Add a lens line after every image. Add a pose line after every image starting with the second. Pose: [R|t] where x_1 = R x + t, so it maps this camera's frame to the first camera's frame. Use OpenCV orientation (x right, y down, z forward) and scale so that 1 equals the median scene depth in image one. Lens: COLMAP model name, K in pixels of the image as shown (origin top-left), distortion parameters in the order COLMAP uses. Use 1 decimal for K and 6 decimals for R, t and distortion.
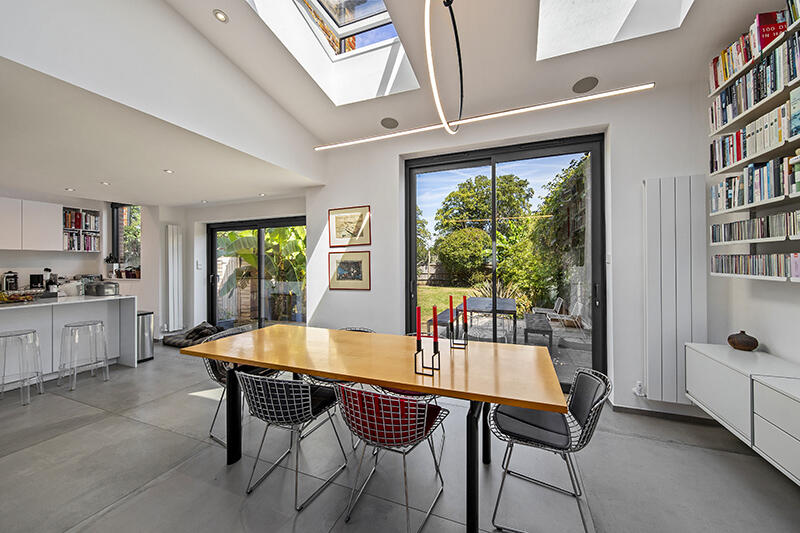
lens RADIAL K [[301.5, 0, 400.0], [0, 301.5, 266.5], [0, 0, 1]] dist [0.001079, 0.000051]
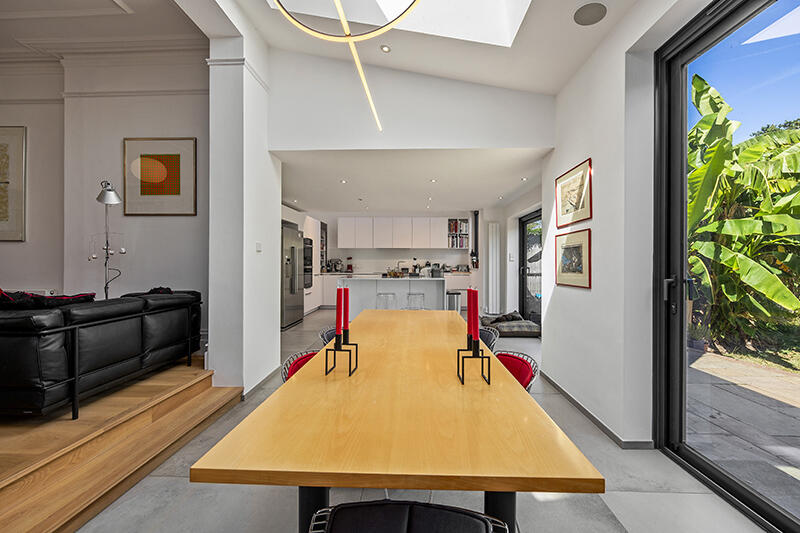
lens RADIAL K [[313.9, 0, 403.0], [0, 313.9, 263.8], [0, 0, 1]] dist [0.000178, -0.000719]
pose [[0.326756, 0.012327, -0.945028, 0.285348], [-0.020059, 0.999780, 0.006105, 0.020252], [0.944896, 0.016962, 0.326932, 0.283792]]
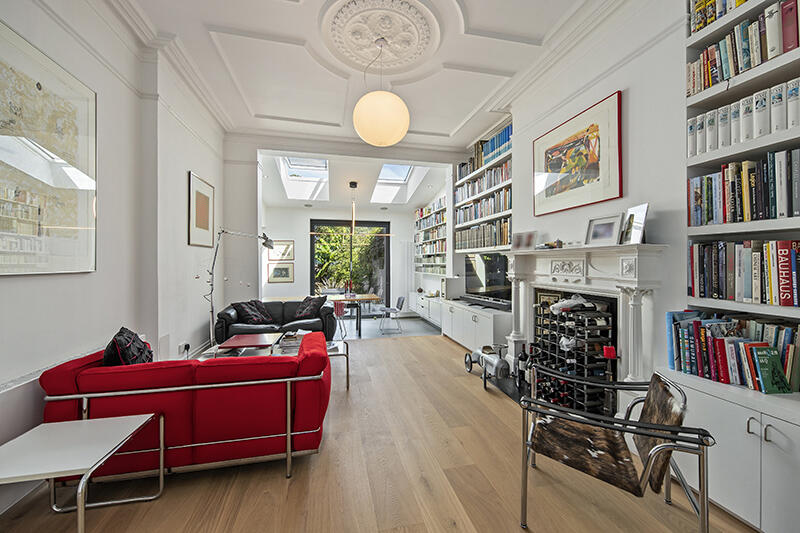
lens RADIAL K [[313.9, 0, 403.0], [0, 313.9, 263.8], [0, 0, 1]] dist [0.000178, -0.000719]
pose [[0.820276, 0.004390, 0.571951, -0.493429], [0.001927, 0.999944, -0.010438, -0.015180], [-0.571965, 0.009664, 0.820221, -0.810130]]
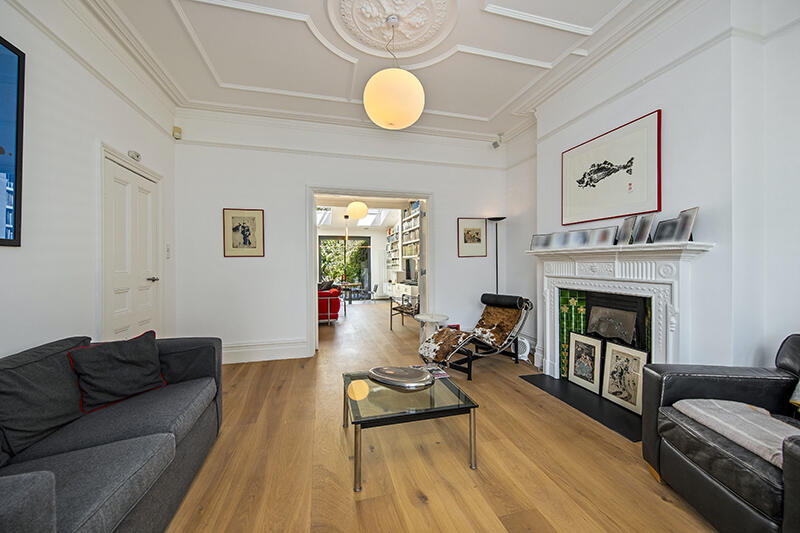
lens RADIAL K [[313.9, 0, 403.0], [0, 313.9, 263.8], [0, 0, 1]] dist [0.000178, -0.000719]
pose [[0.806130, 0.001925, 0.591735, -0.887800], [0.007307, 0.999886, -0.013208, 0.000521], [-0.591693, 0.014971, 0.806025, -1.600574]]
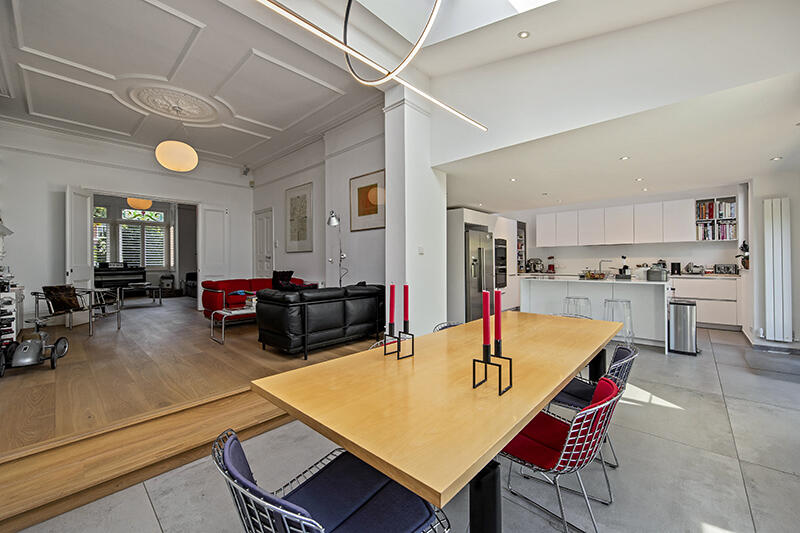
lens RADIAL K [[313.9, 0, 403.0], [0, 313.9, 263.8], [0, 0, 1]] dist [0.000178, -0.000719]
pose [[-0.359016, 0.012209, -0.933251, 0.308278], [-0.005732, 0.999867, 0.015286, 0.017540], [0.933314, 0.010838, -0.358899, 0.430820]]
